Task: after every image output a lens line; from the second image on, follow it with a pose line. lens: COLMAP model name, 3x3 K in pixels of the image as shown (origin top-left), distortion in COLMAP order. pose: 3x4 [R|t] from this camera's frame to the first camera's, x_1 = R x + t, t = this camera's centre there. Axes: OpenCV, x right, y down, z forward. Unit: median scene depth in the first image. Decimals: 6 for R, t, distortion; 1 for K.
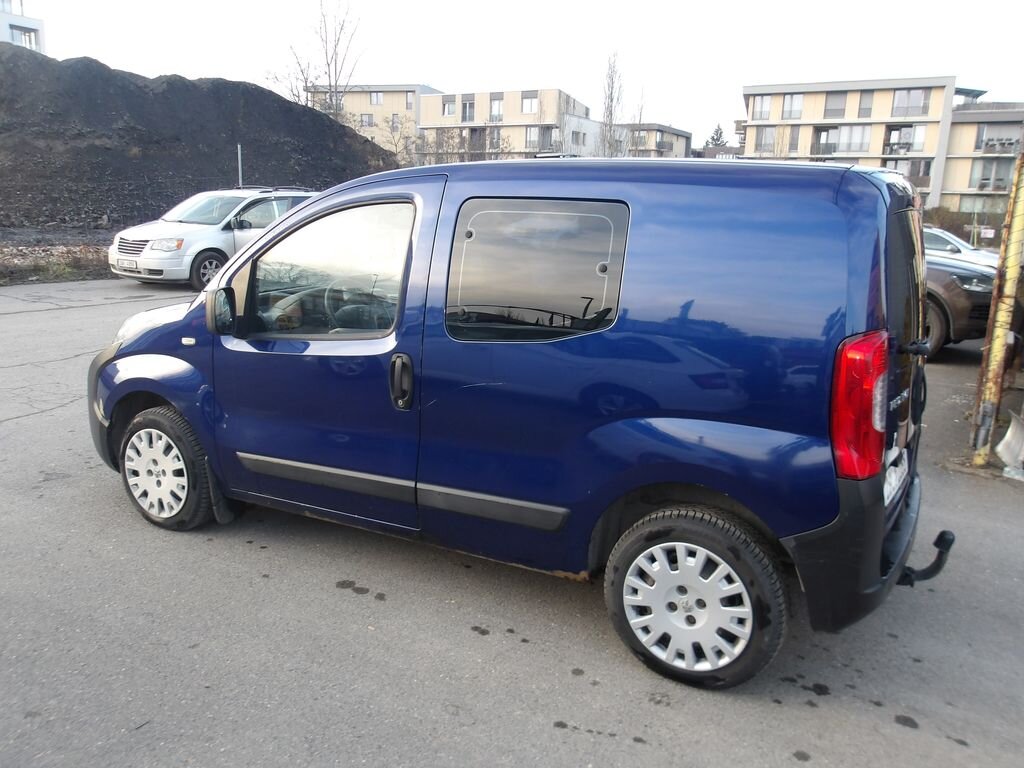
lens RADIAL K [[815.5, 0, 512.0], [0, 815.5, 384.0], [0, 0, 1]] dist [0.007814, -0.002281]
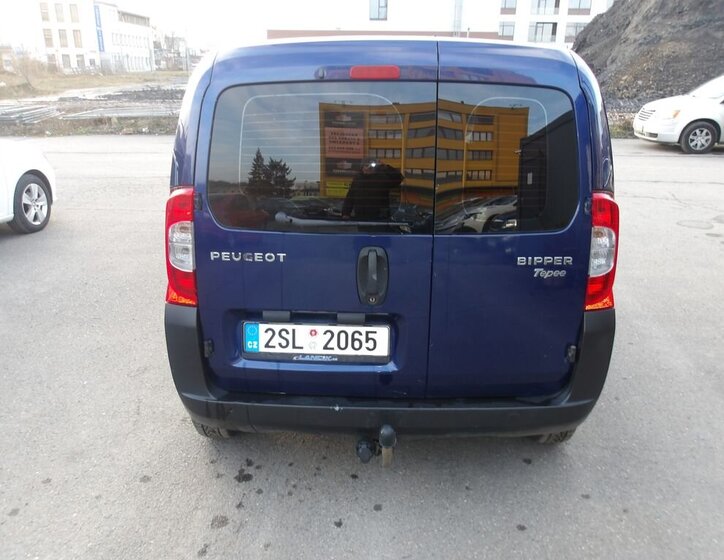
lens RADIAL K [[595.2, 0, 362.0], [0, 595.2, 280.0], [0, 0, 1]] dist [-0.001565, 0.012204]
pose [[0.525618, 0.267825, -0.807462, 0.922972], [-0.182393, 0.962557, 0.200540, -0.113026], [0.830938, 0.041868, 0.554787, 0.510029]]
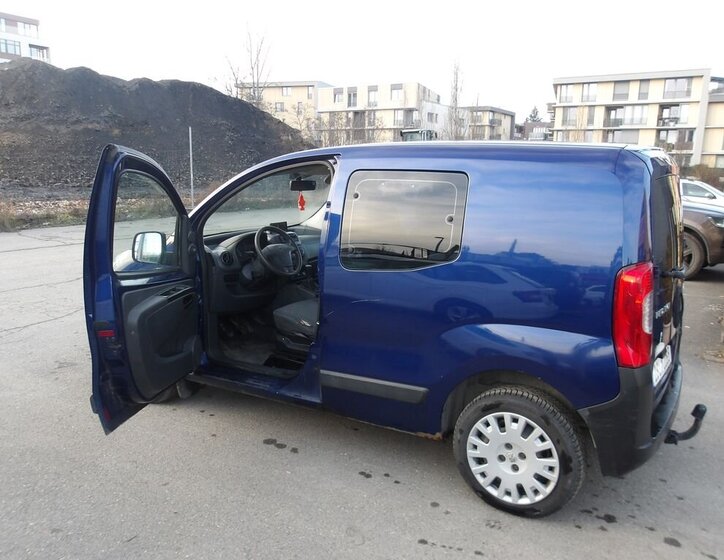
lens RADIAL K [[595.2, 0, 362.0], [0, 595.2, 280.0], [0, 0, 1]] dist [-0.001565, 0.012204]
pose [[0.999231, -0.005892, -0.038757, -0.002495], [0.004828, 0.999610, -0.027499, -0.005945], [0.038904, 0.027291, 0.998870, -0.035281]]
